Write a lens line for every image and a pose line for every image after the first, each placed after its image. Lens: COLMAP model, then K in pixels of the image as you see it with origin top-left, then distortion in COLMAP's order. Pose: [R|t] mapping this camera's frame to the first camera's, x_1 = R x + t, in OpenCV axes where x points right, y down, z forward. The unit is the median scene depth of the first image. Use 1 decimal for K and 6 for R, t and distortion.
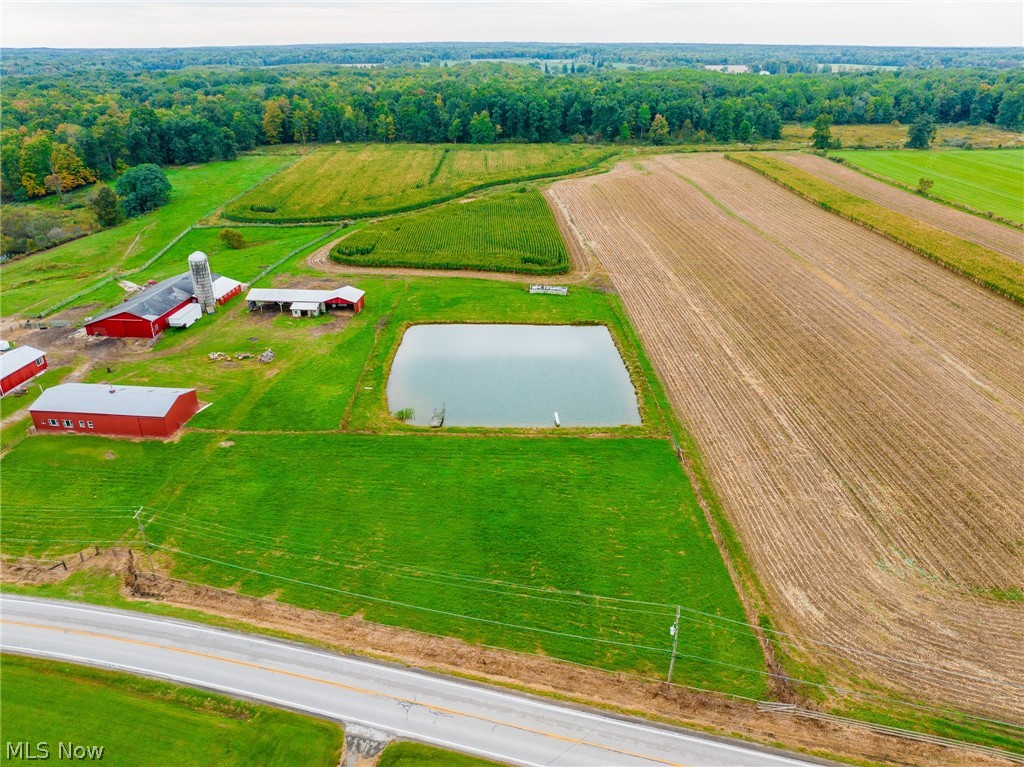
lens RADIAL K [[721.9, 0, 517.8], [0, 721.9, 381.8], [0, 0, 1]] dist [-0.038077, 0.004605]
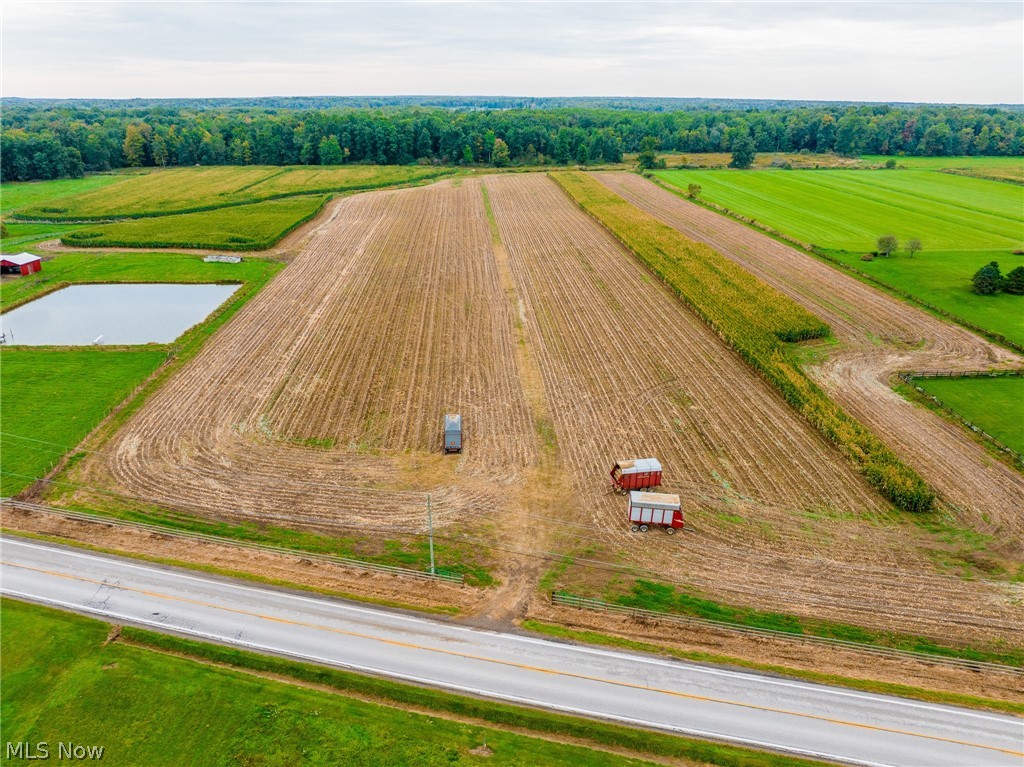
lens RADIAL K [[722.0, 0, 512.0], [0, 722.0, 383.5], [0, 0, 1]] dist [-0.038808, 0.004534]
pose [[0.999699, -0.002738, 0.024391, 0.216354], [0.004301, 0.997923, -0.064276, 0.062619], [-0.024164, 0.064361, 0.997634, -0.036096]]
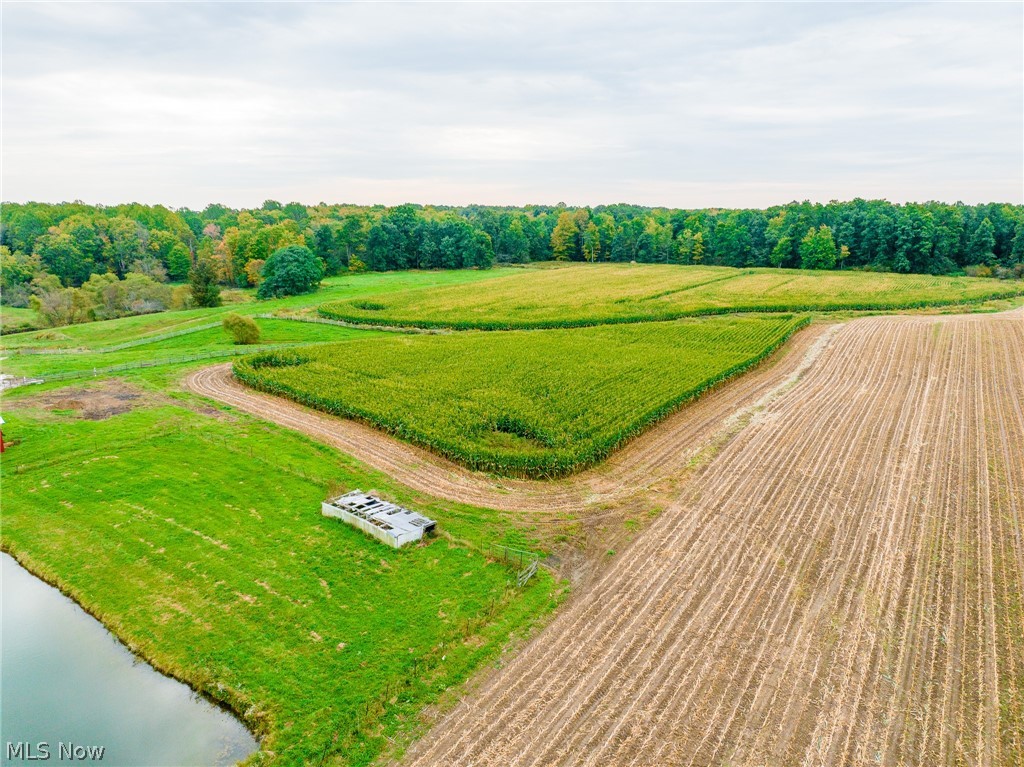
lens RADIAL K [[721.9, 0, 517.8], [0, 721.9, 381.8], [0, 0, 1]] dist [-0.038077, 0.004605]
pose [[0.823851, 0.125410, -0.552759, 0.124366], [-0.240344, 0.960495, -0.140300, -0.074184], [0.513327, 0.248439, 0.821446, 0.363908]]
